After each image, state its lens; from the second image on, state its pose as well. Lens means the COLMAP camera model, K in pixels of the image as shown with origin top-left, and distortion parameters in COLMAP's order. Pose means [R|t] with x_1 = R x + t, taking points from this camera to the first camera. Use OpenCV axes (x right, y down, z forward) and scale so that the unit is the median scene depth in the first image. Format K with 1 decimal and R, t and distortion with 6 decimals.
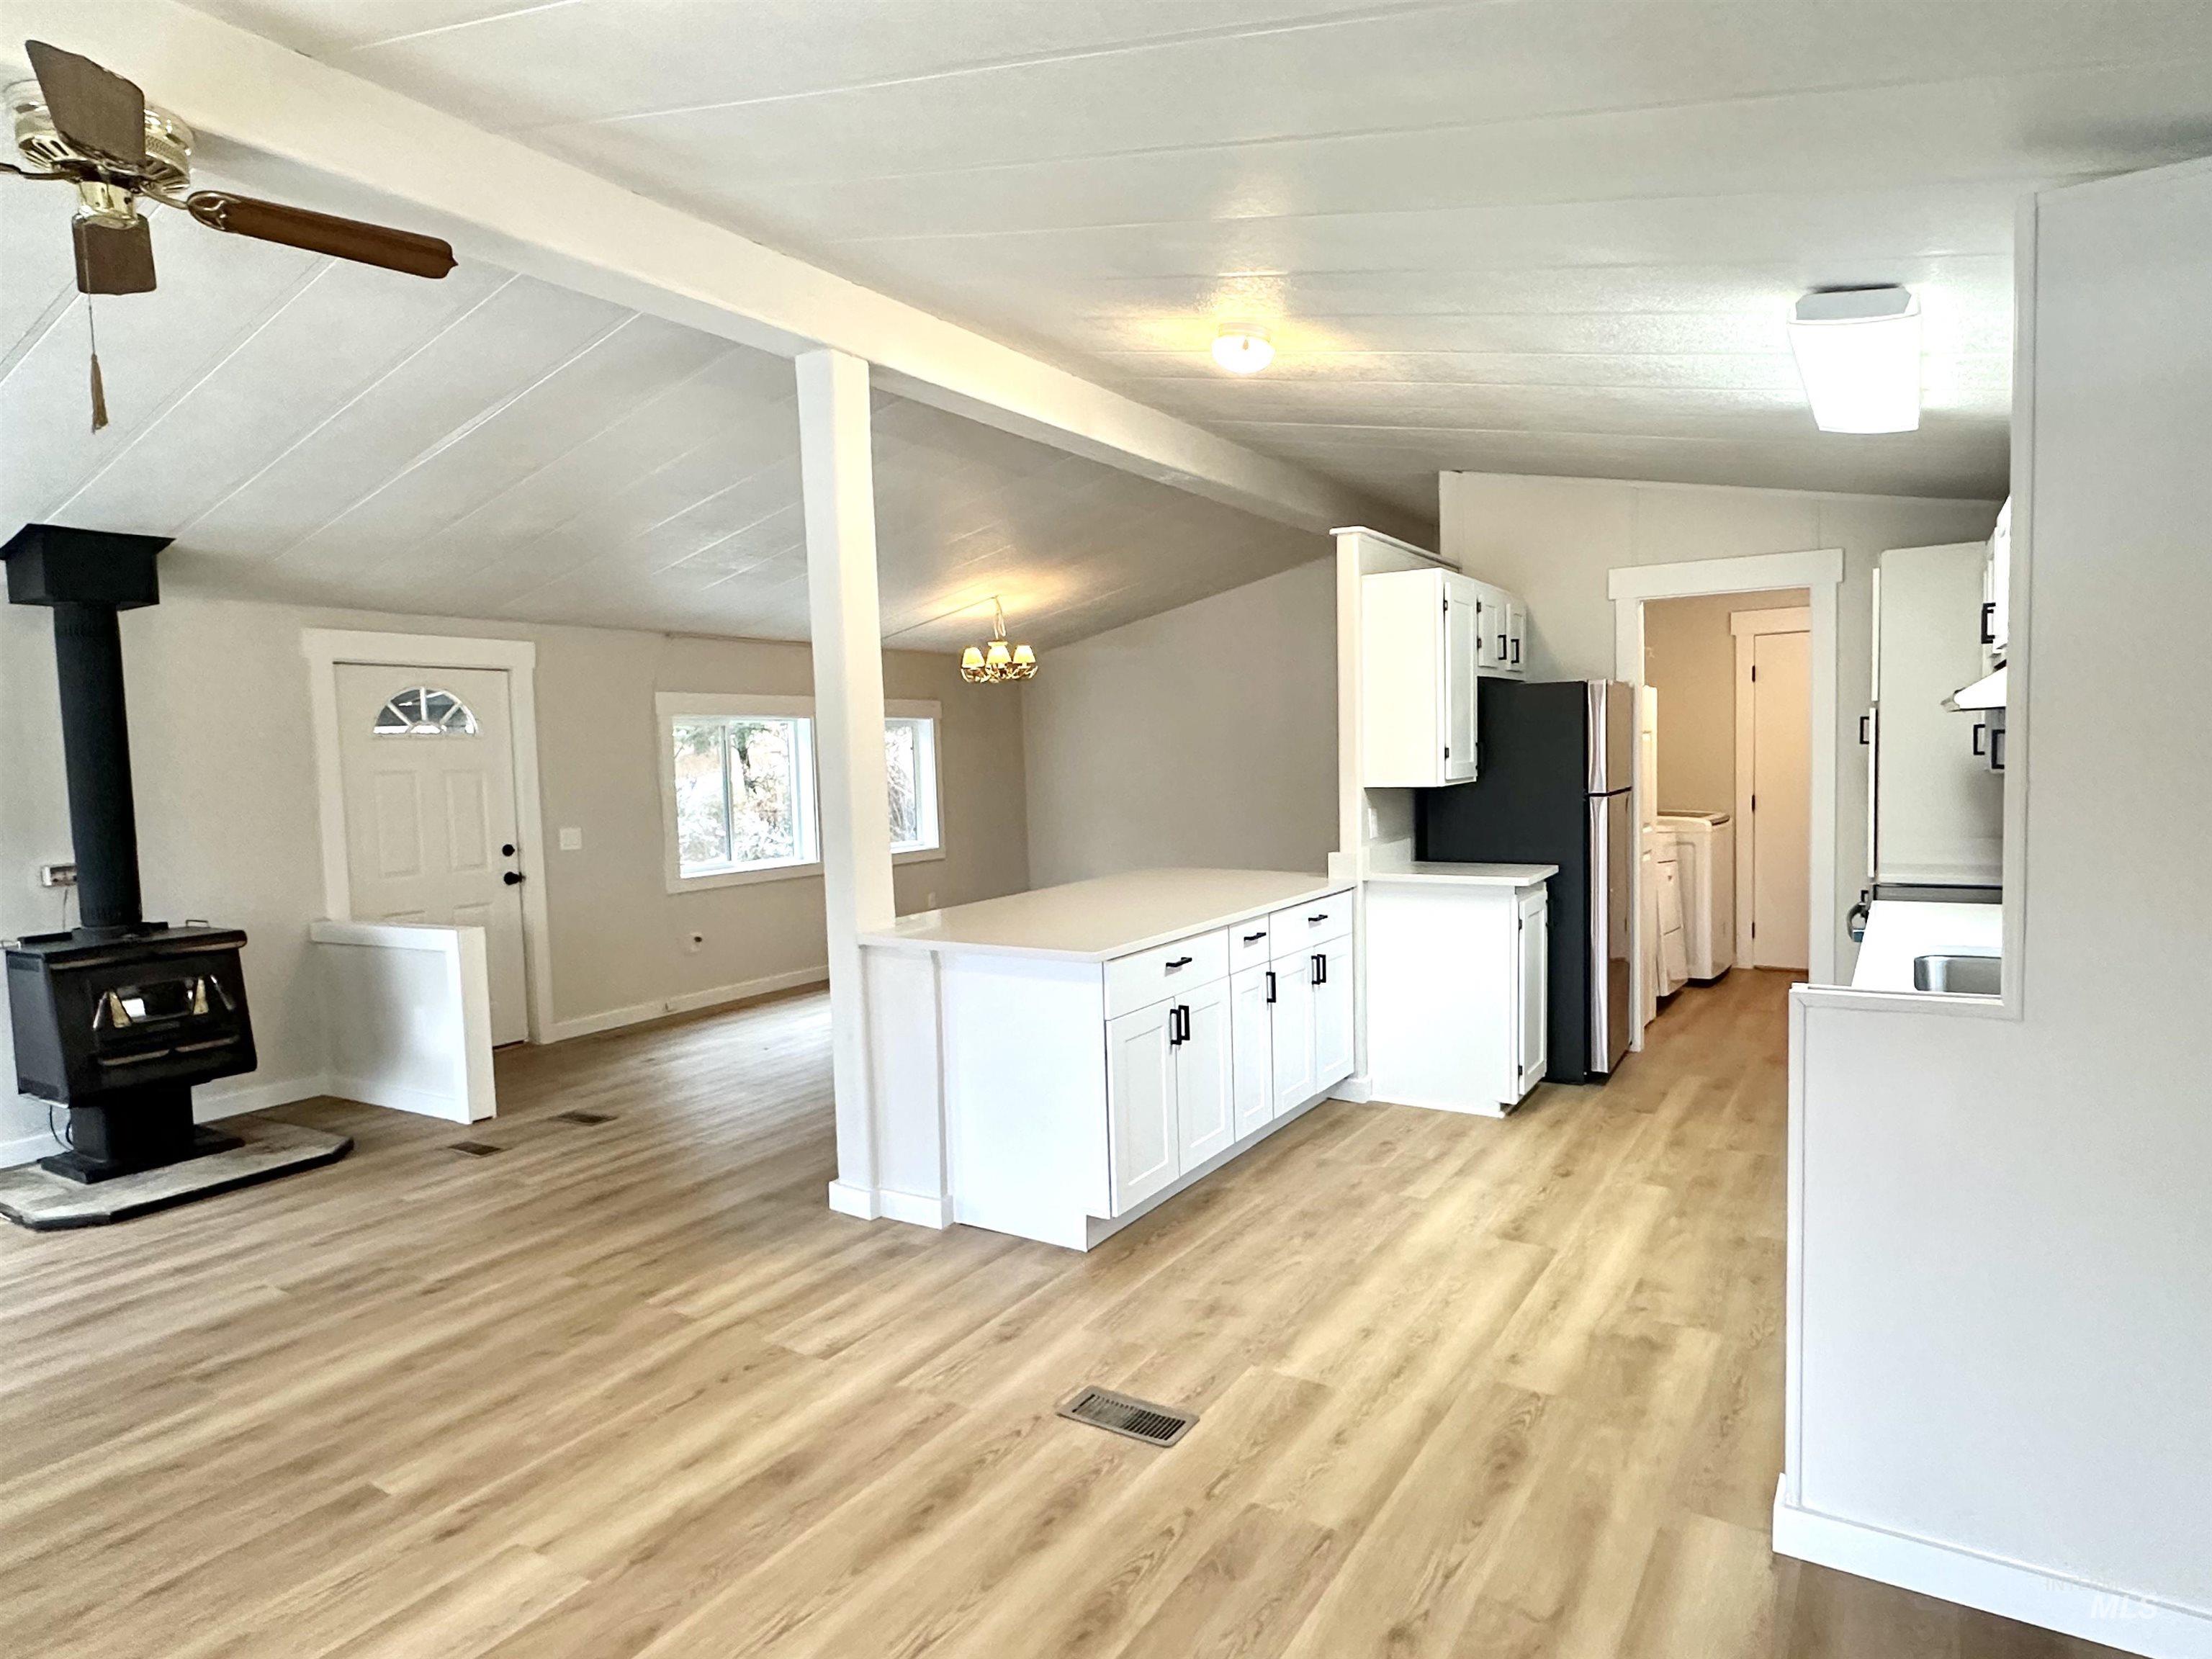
lens RADIAL K [[1277.0, 0, 1099.6], [0, 1277.0, 834.9], [0, 0, 1]] dist [-0.007322, 0.001421]
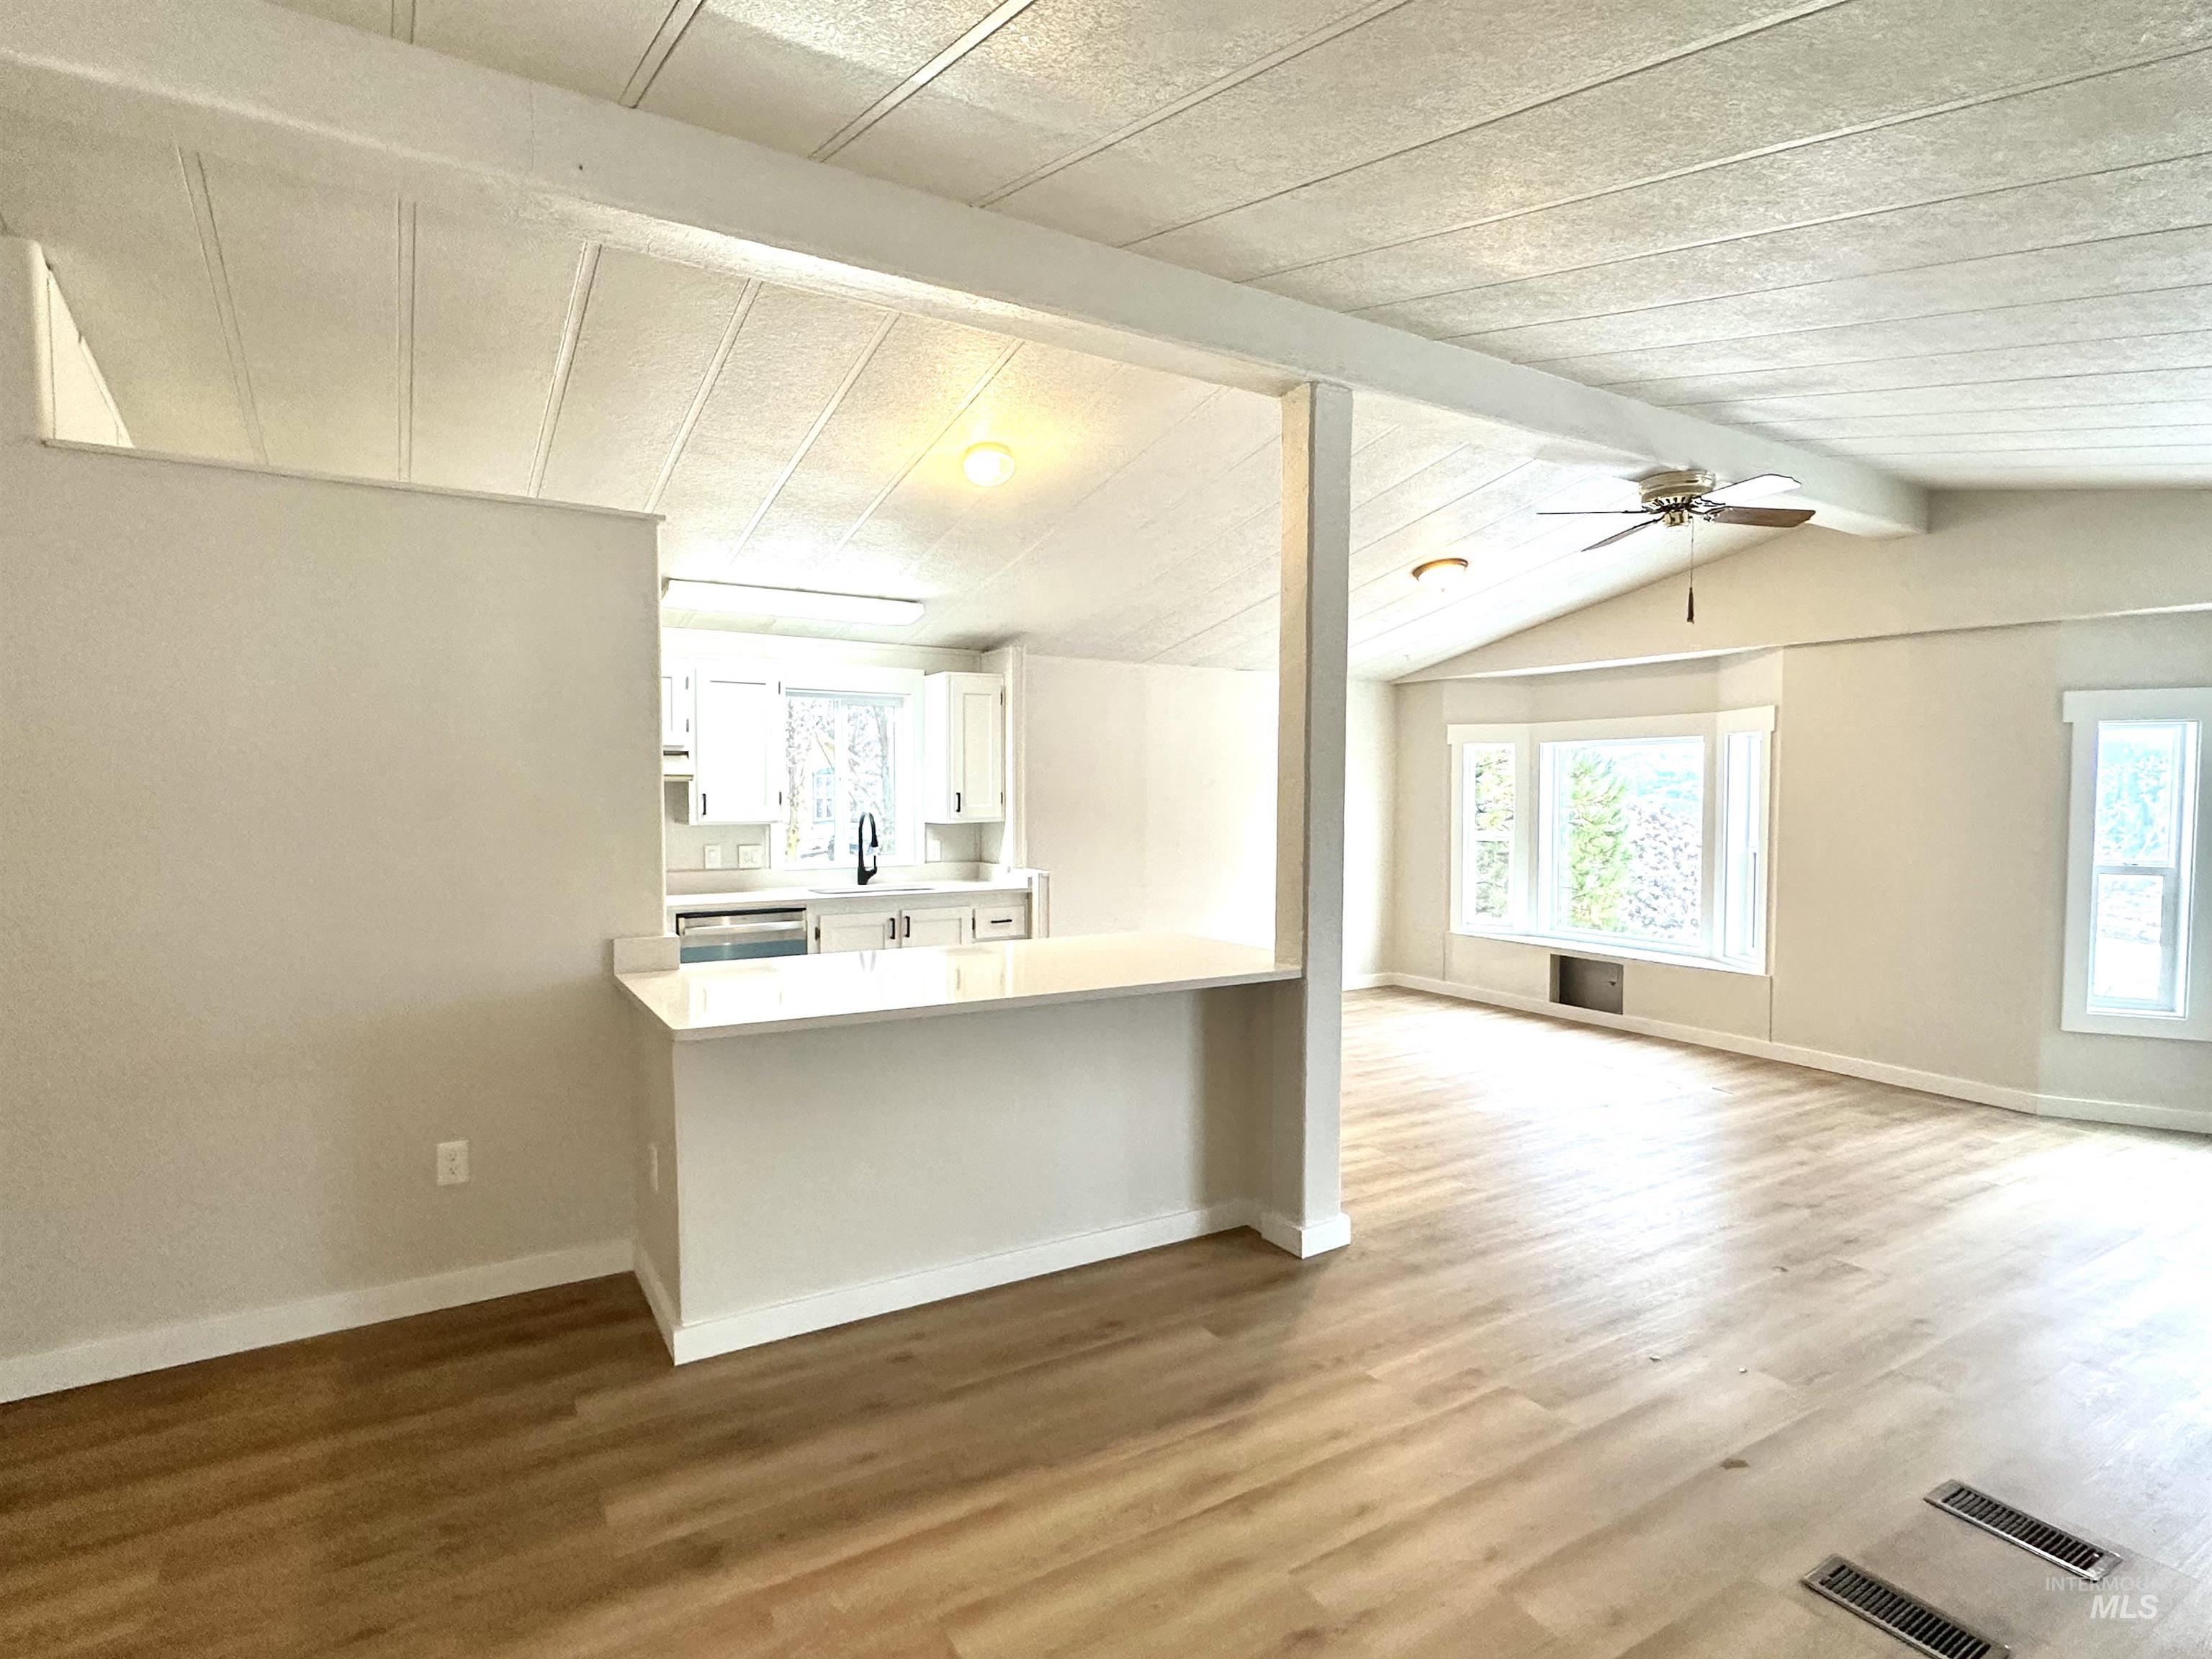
lens RADIAL K [[1146.9, 0, 1106.8], [0, 1146.9, 837.1], [0, 0, 1]] dist [0.004612, -0.002512]
pose [[-0.902781, 0.008539, 0.430015, -0.370210], [0.053814, 0.994189, 0.093237, -0.100130], [-0.426720, 0.107314, -0.897994, 1.599178]]
